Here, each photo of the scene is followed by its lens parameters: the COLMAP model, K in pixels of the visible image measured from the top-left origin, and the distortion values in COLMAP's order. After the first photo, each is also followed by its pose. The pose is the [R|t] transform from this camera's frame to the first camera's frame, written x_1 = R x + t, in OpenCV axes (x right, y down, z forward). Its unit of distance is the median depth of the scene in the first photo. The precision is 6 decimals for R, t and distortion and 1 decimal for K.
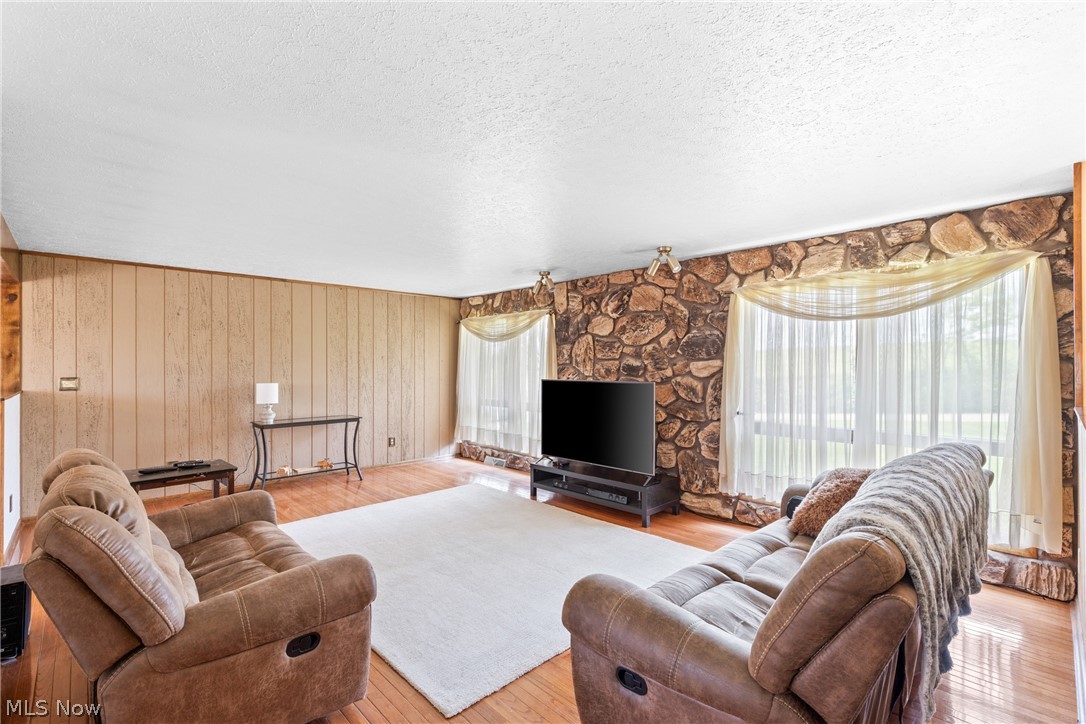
lens RADIAL K [[494.0, 0, 581.0], [0, 494.0, 372.2], [0, 0, 1]] dist [0.008910, -0.000530]
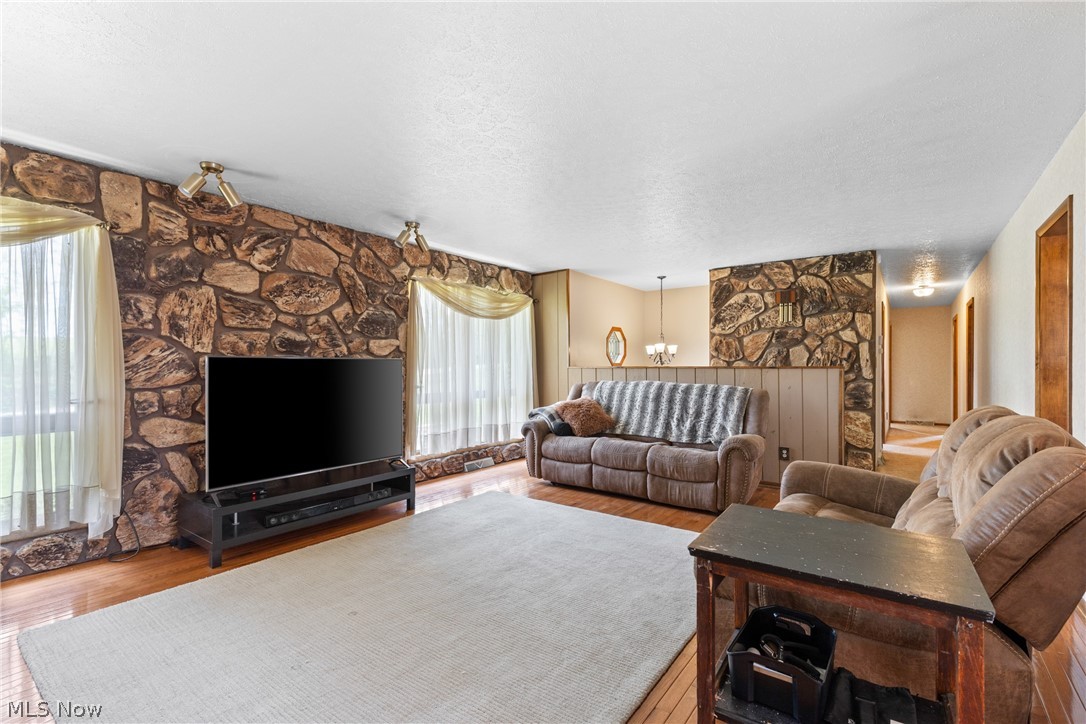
lens RADIAL K [[494.0, 0, 568.4], [0, 494.0, 364.4], [0, 0, 1]] dist [0.008910, -0.000530]
pose [[-0.181119, 0.000416, 0.983461, -0.750022], [0.009764, 0.999951, 0.001375, 0.028017], [-0.983413, 0.009851, -0.181115, 0.745194]]
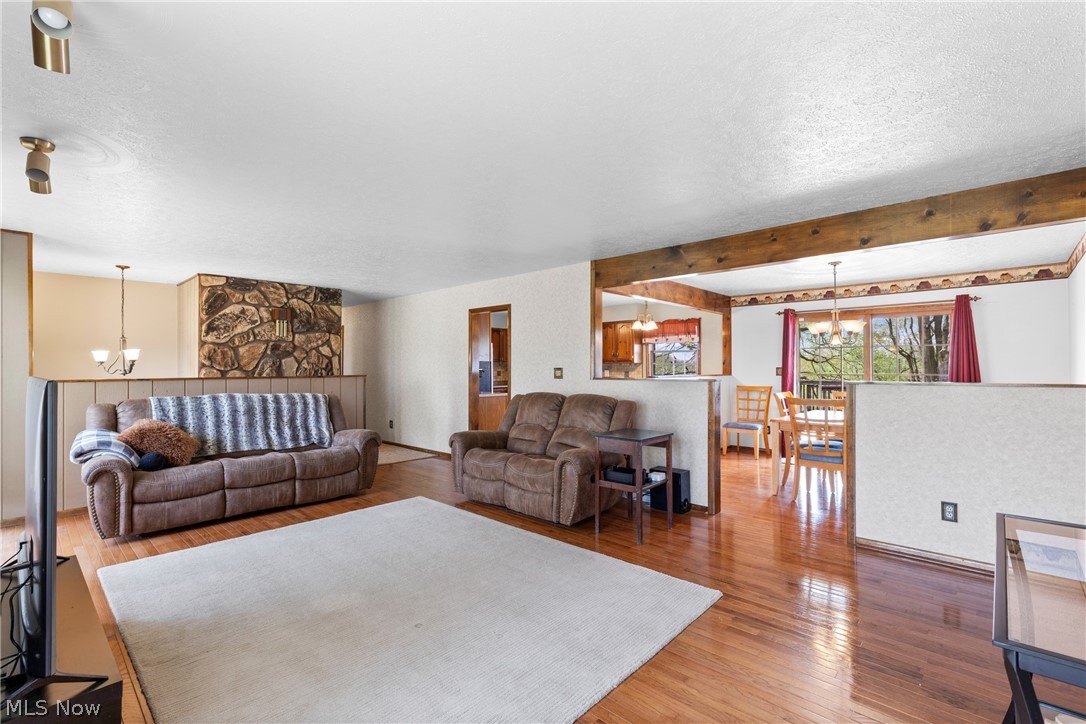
lens RADIAL K [[494.0, 0, 542.0], [0, 494.0, 356.0], [0, 0, 1]] dist [0.008910, -0.000530]
pose [[-0.998283, -0.002318, -0.058530, -0.331855], [-0.001713, 0.999945, -0.010376, 0.001064], [0.058551, -0.010258, -0.998232, 1.388051]]
